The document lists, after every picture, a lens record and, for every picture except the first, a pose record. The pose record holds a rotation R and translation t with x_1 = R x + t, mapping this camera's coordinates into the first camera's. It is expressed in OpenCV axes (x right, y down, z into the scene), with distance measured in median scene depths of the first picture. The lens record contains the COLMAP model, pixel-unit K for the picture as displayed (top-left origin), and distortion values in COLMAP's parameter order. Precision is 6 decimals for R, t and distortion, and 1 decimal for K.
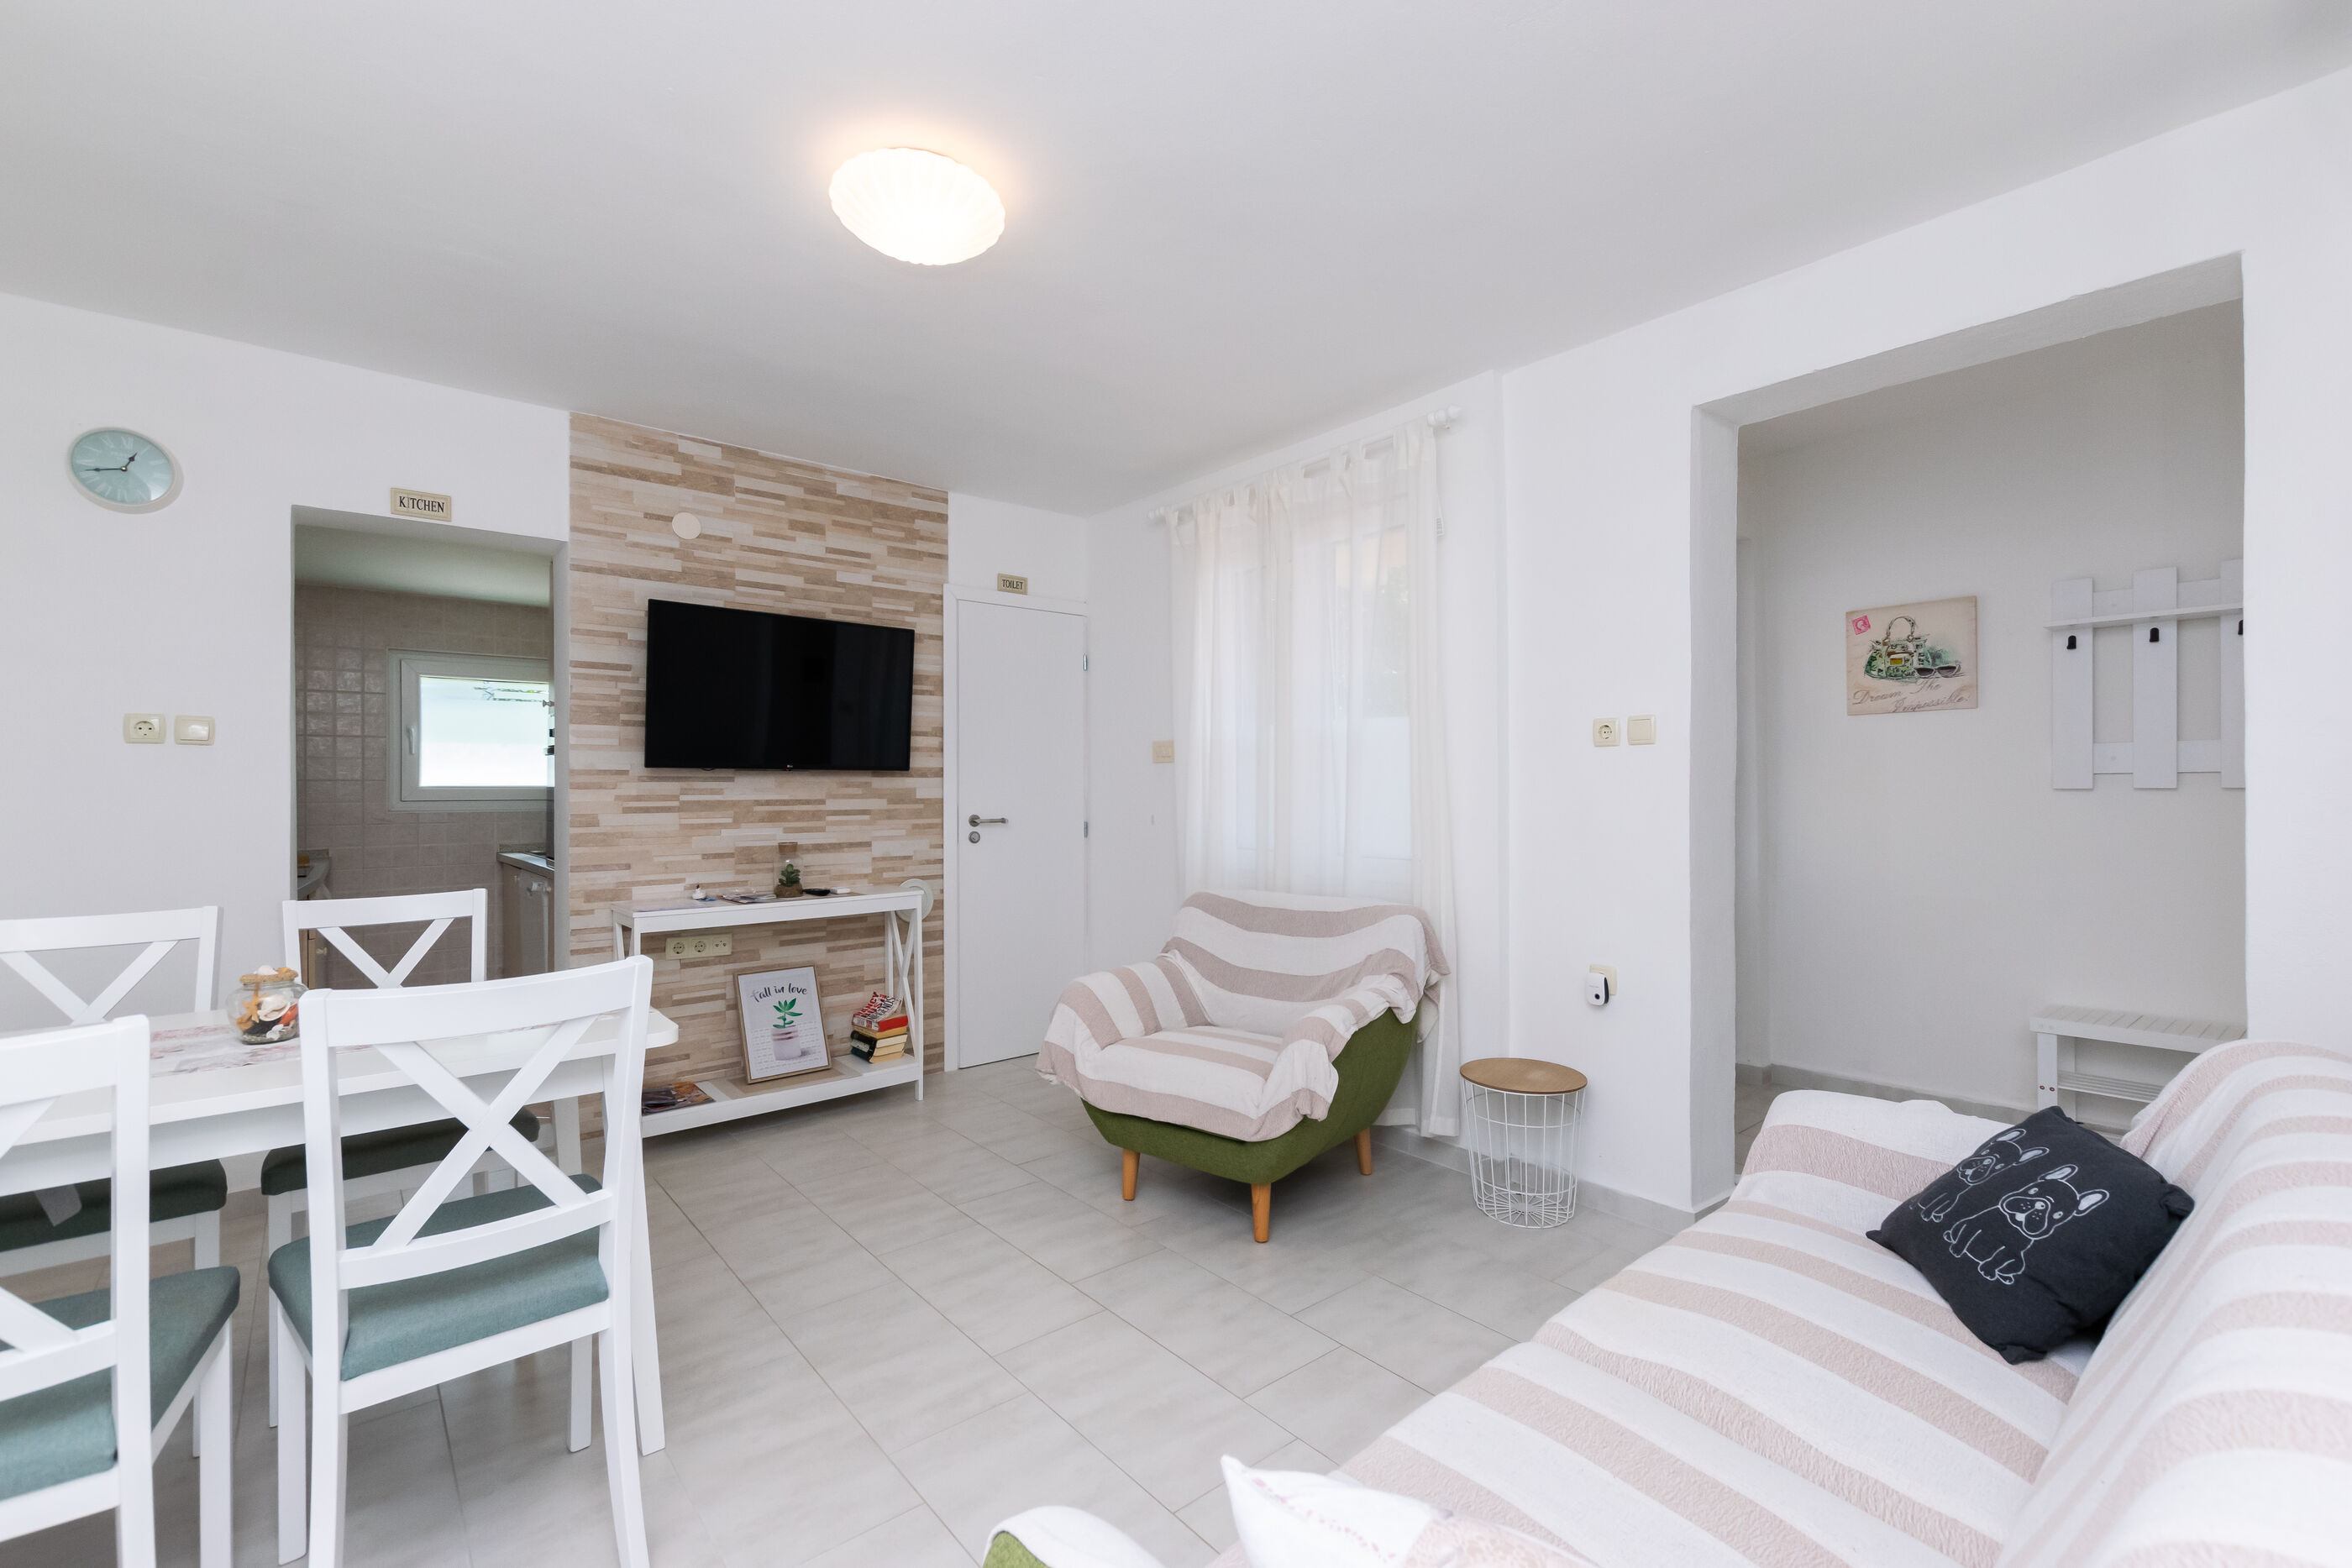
lens RADIAL K [[1016.6, 0, 1175.3], [0, 1016.6, 808.7], [0, 0, 1]] dist [-0.000135, -0.000256]
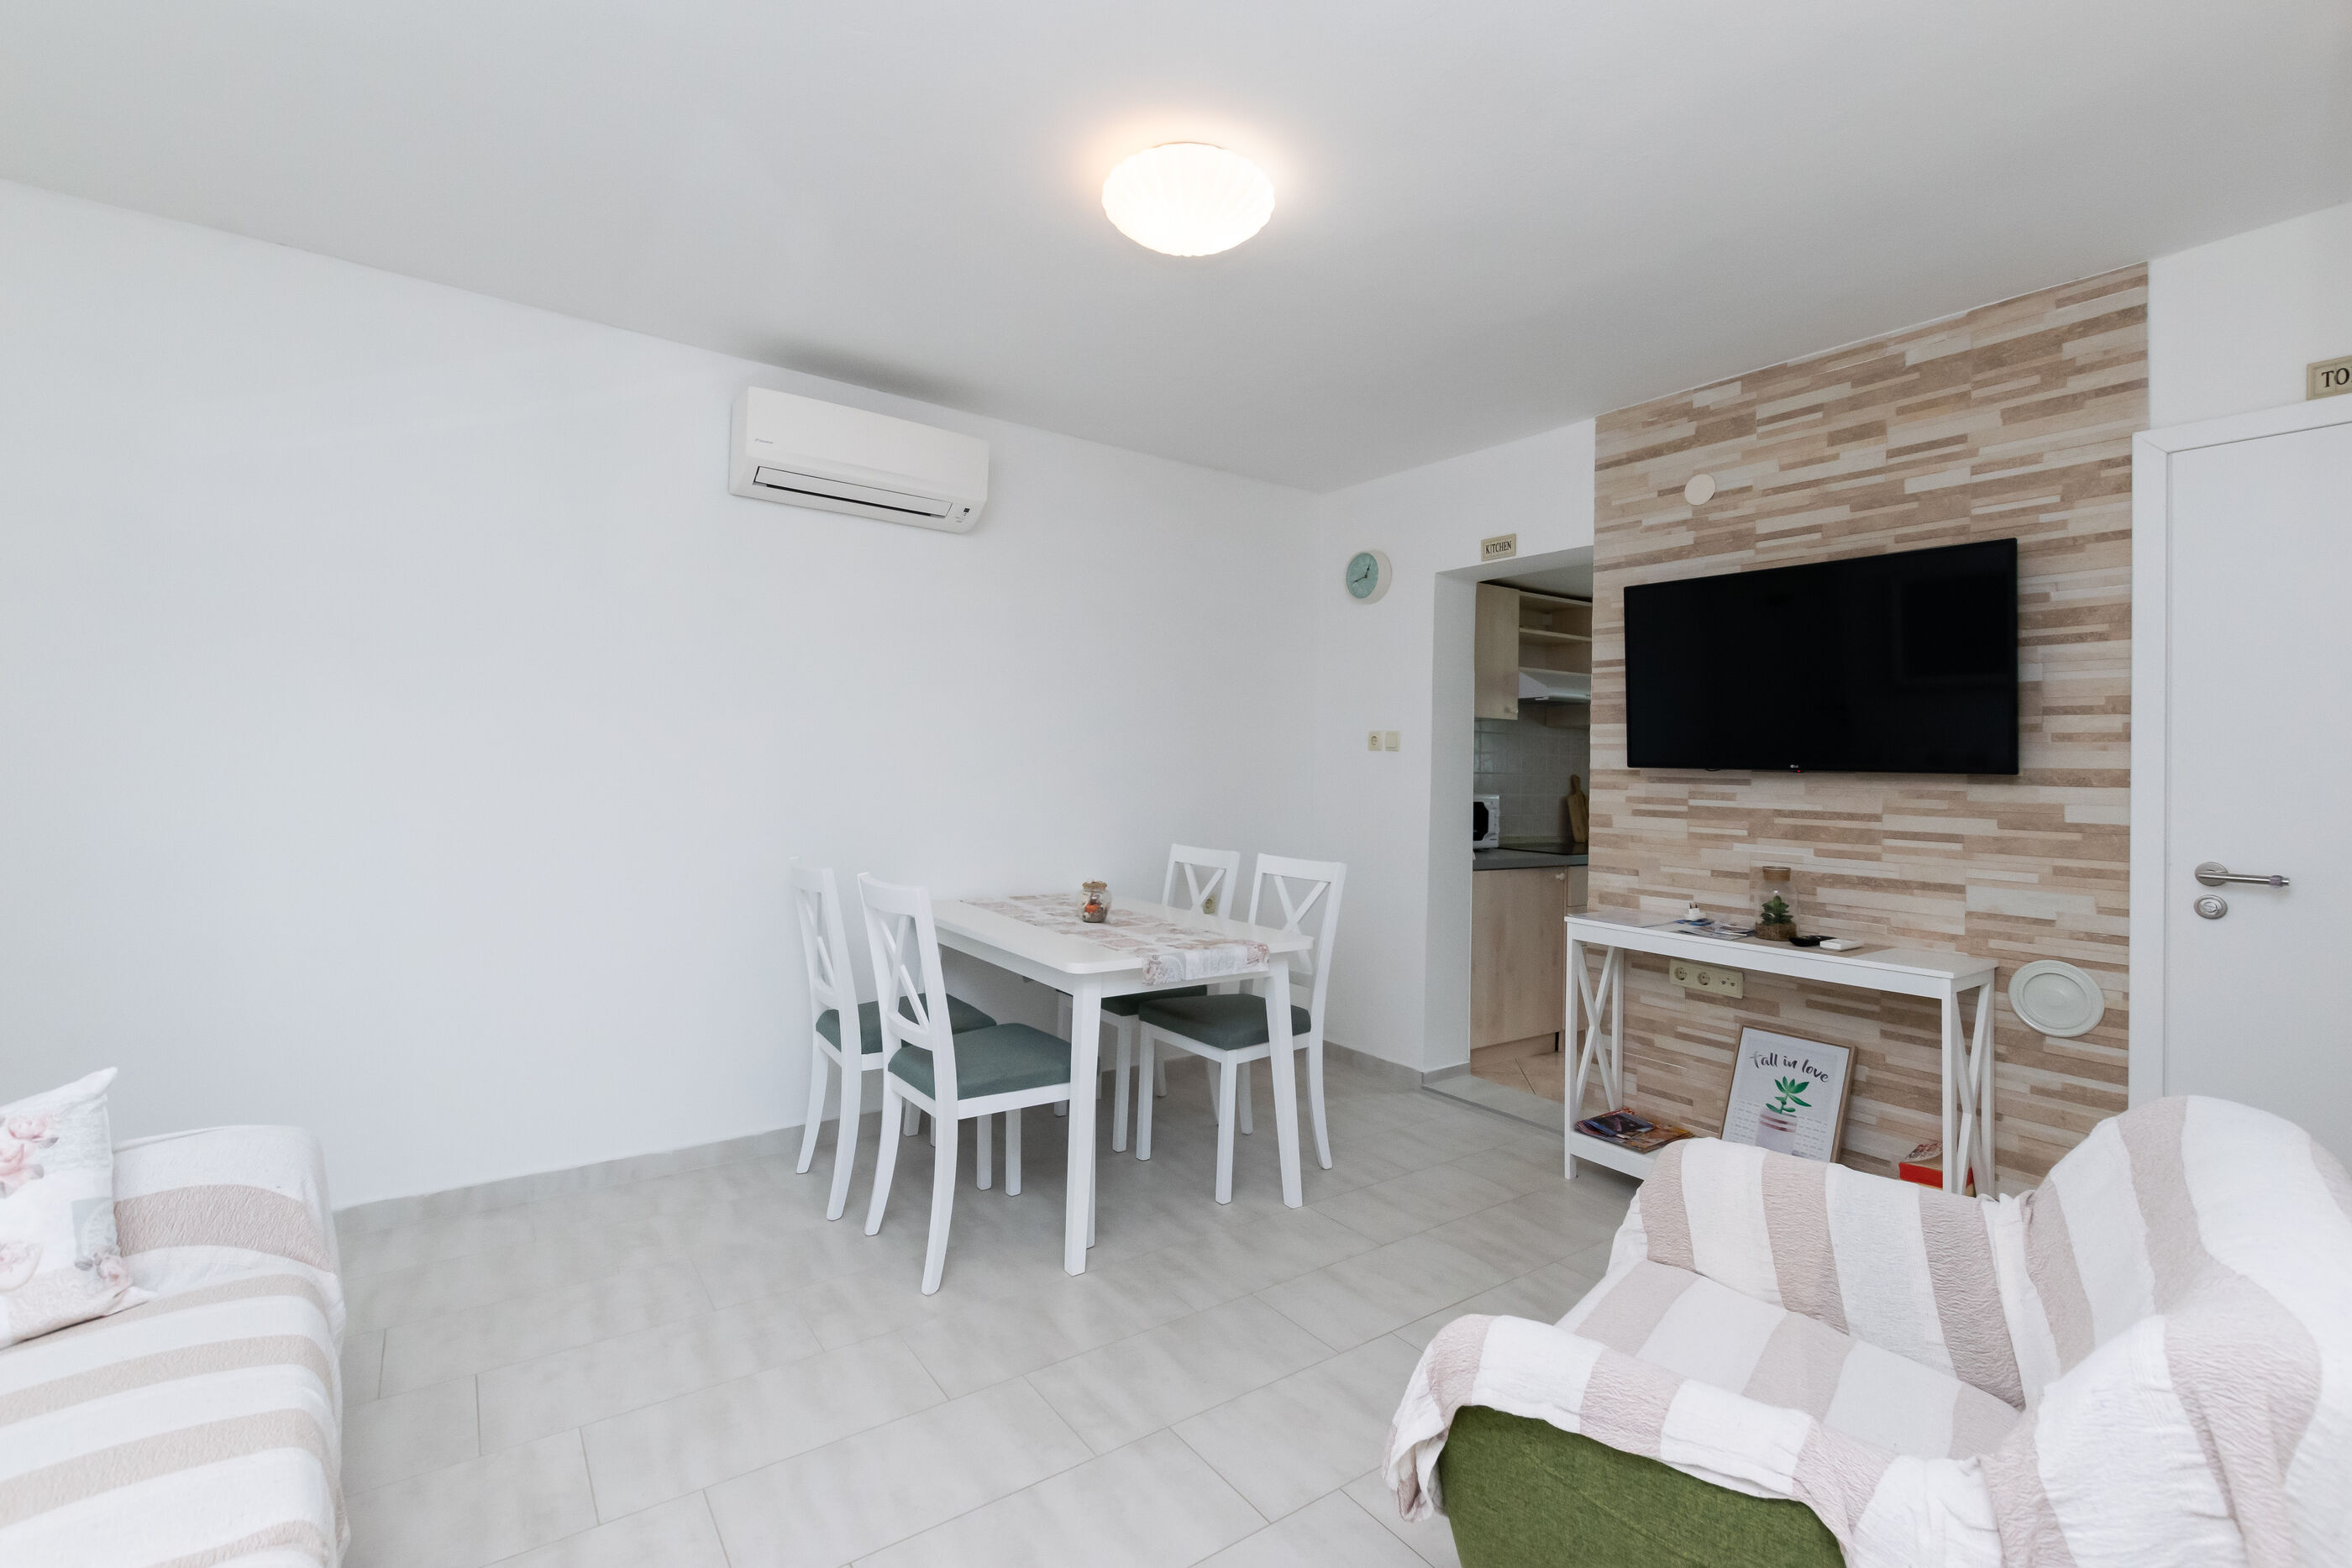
lens RADIAL K [[1031.1, 0, 1168.9], [0, 1031.1, 762.2], [0, 0, 1]] dist [0.021972, -0.011870]
pose [[-0.085651, 0.000665, -0.996325, 0.424994], [-0.039592, 0.999208, 0.004070, -0.029958], [0.995538, 0.039796, -0.085557, 0.609787]]
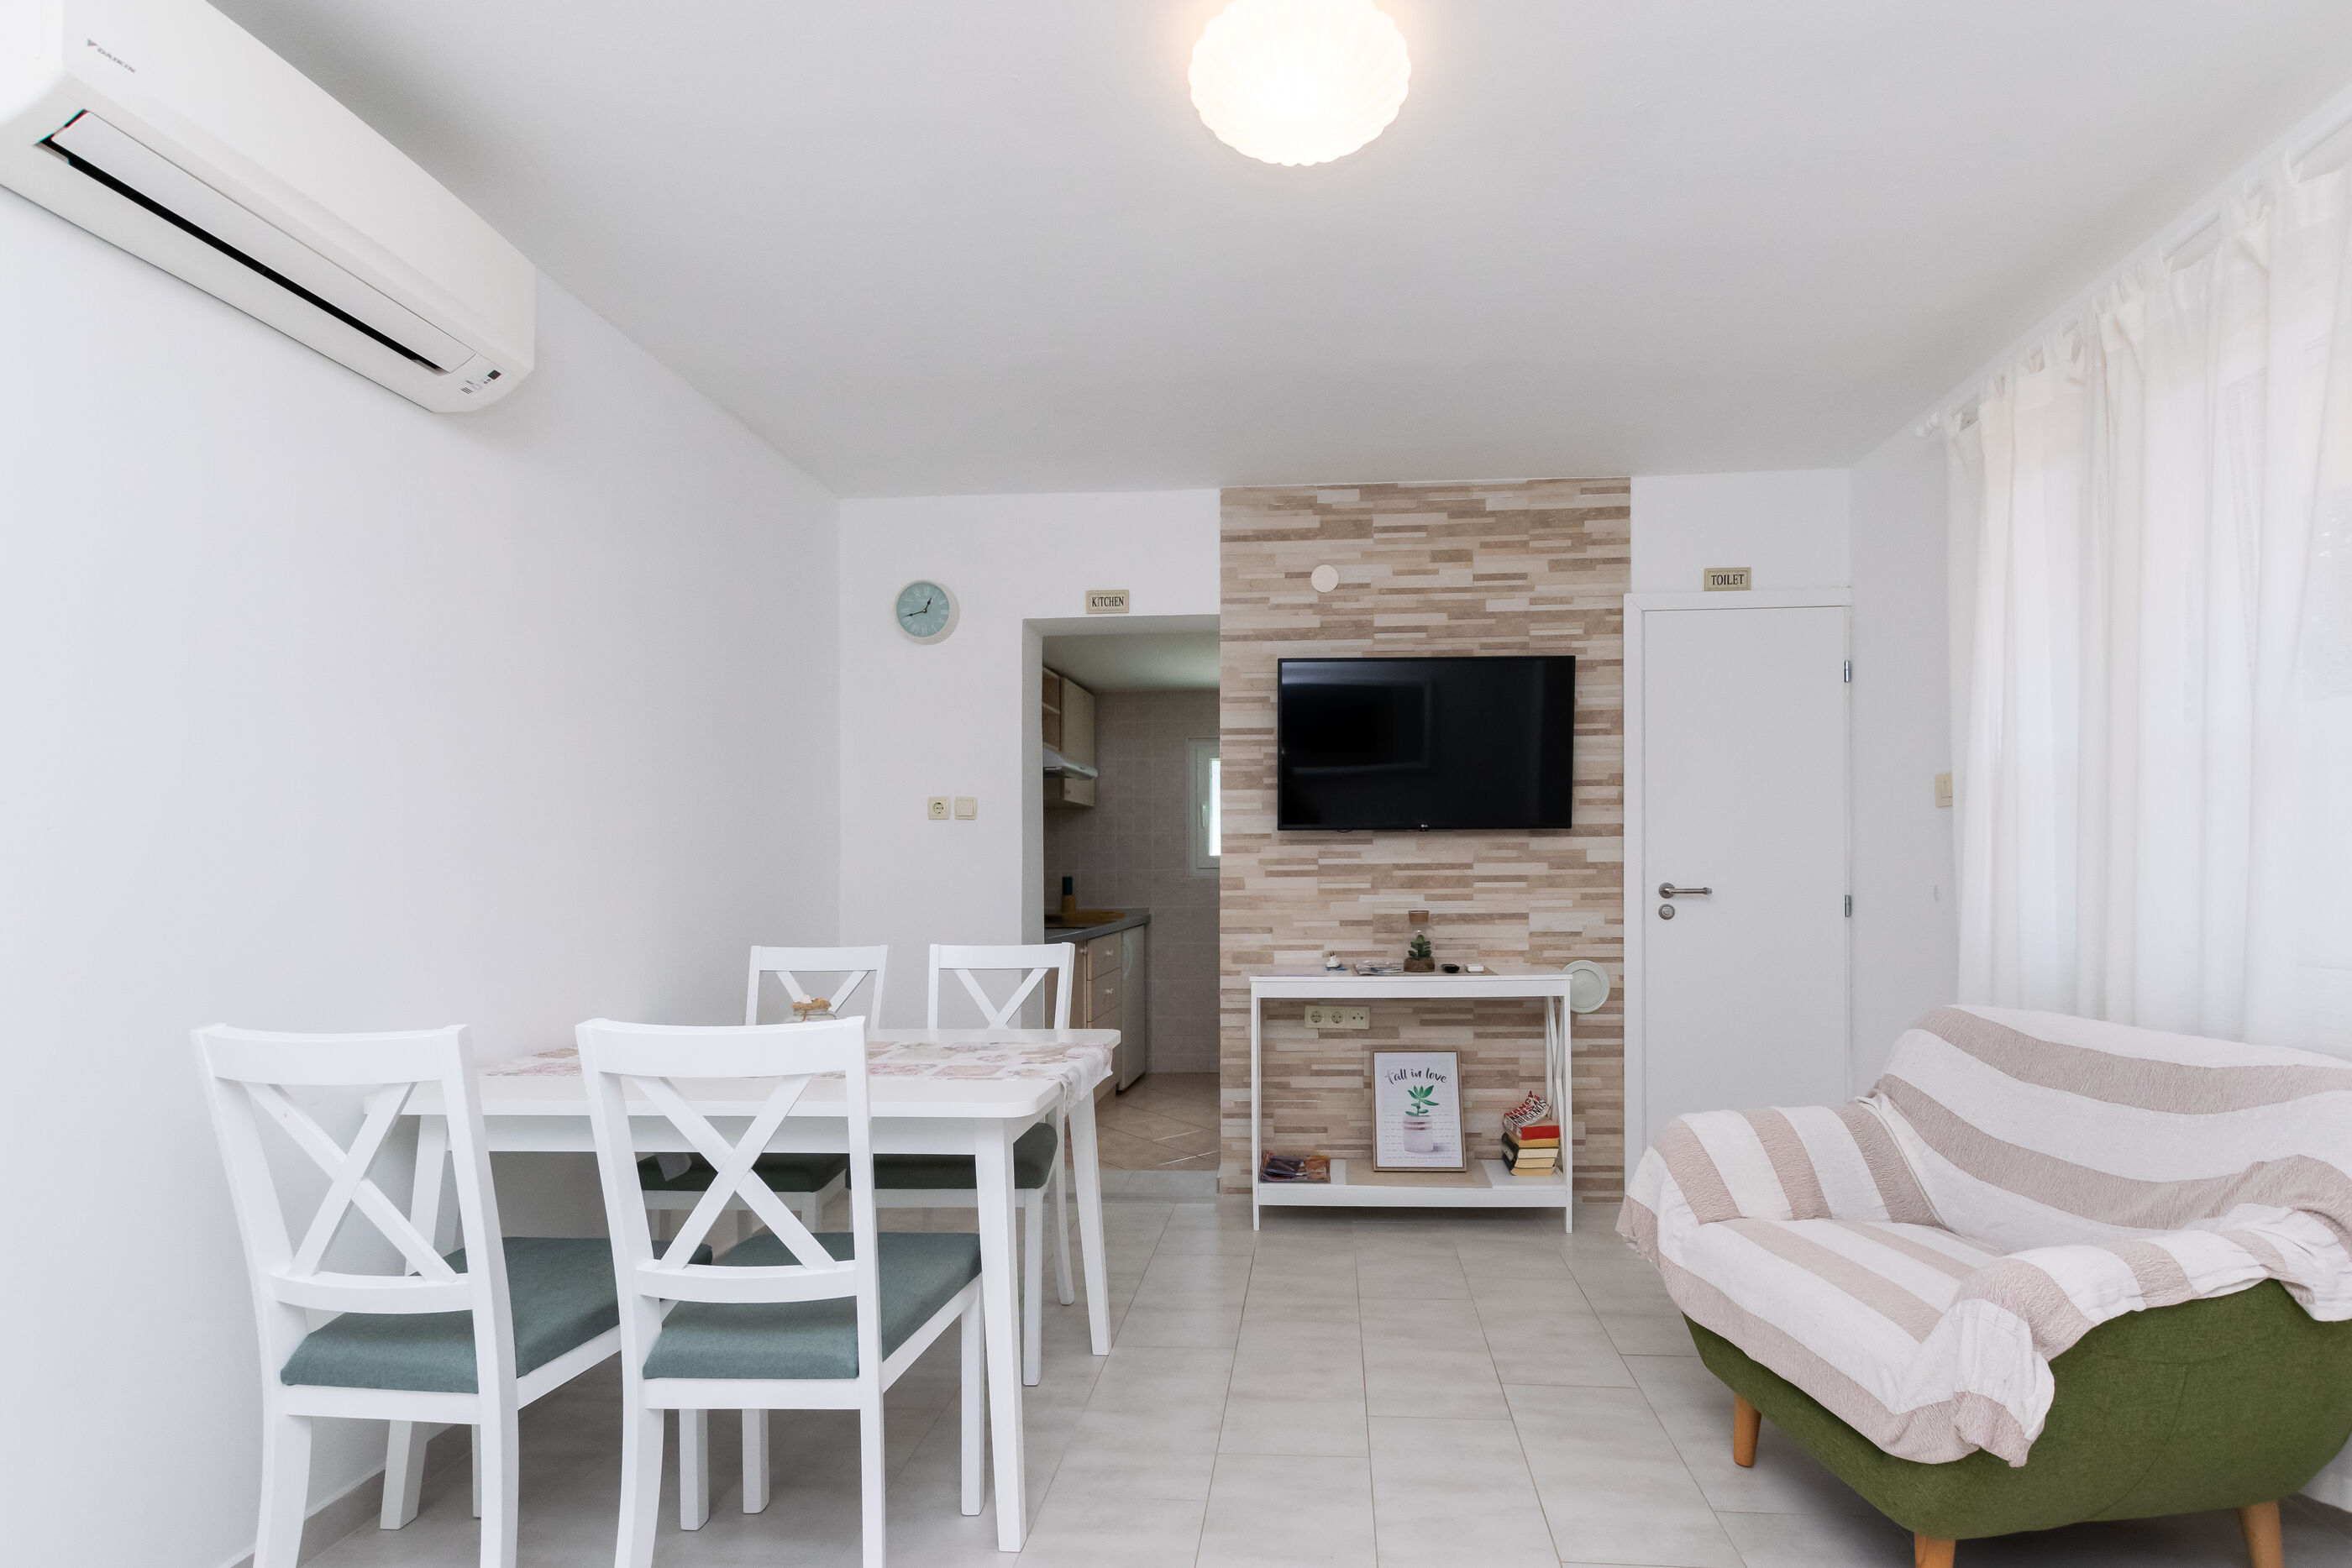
lens RADIAL K [[1048.4, 0, 1248.2], [0, 1048.4, 882.2], [0, 0, 1]] dist [0.001741, -0.004168]
pose [[0.717655, 0.006979, -0.696364, 0.154472], [-0.008764, 0.999961, 0.000990, 0.008410], [0.696343, 0.005393, 0.717689, 0.229812]]
